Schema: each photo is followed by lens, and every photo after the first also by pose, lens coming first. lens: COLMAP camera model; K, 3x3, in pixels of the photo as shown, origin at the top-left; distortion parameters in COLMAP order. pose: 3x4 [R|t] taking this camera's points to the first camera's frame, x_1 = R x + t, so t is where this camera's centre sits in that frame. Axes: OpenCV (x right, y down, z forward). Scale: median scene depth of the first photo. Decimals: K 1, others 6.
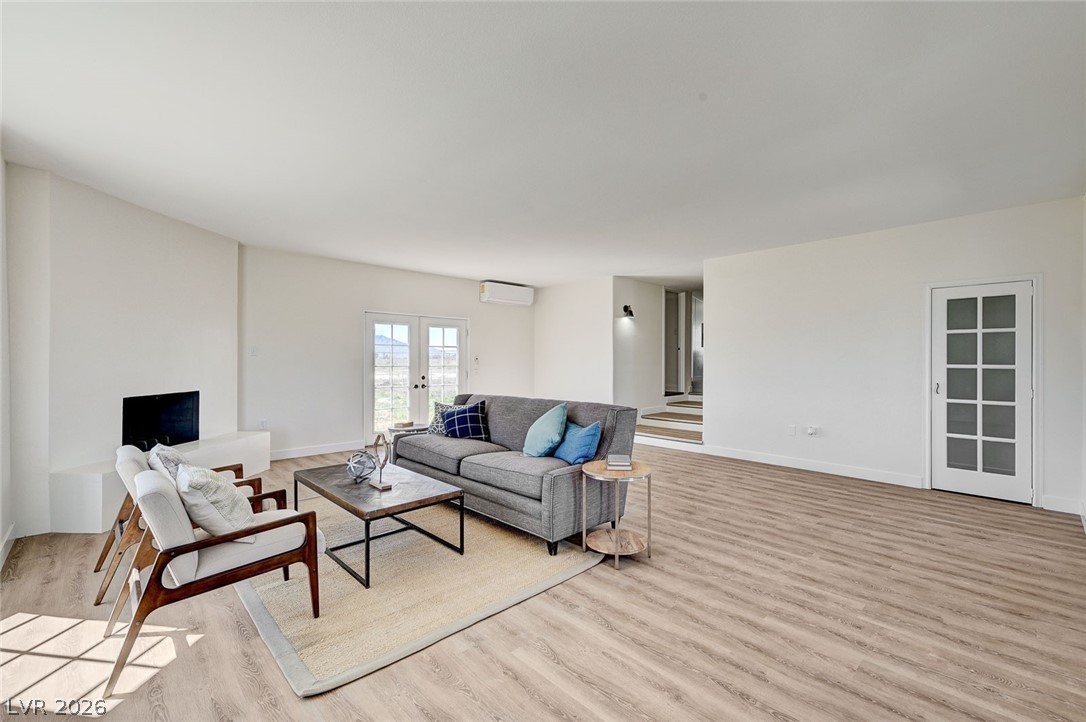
lens RADIAL K [[467.7, 0, 542.6], [0, 467.7, 359.1], [0, 0, 1]] dist [0.001813, -0.000020]
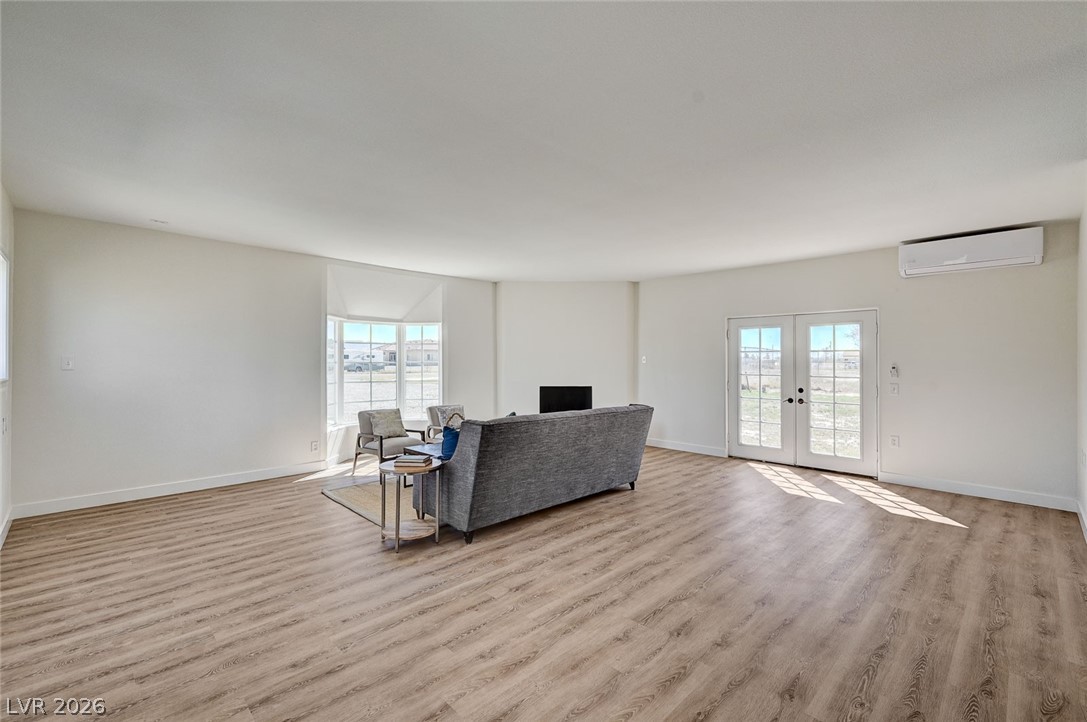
lens RADIAL K [[470.1, 0, 546.6], [0, 470.1, 359.3], [0, 0, 1]] dist [-0.001875, -0.000337]
pose [[0.013677, -0.007399, -0.999879, 1.564337], [-0.003518, 0.999966, -0.007447, -0.016890], [0.999900, 0.003619, 0.013650, 1.577039]]
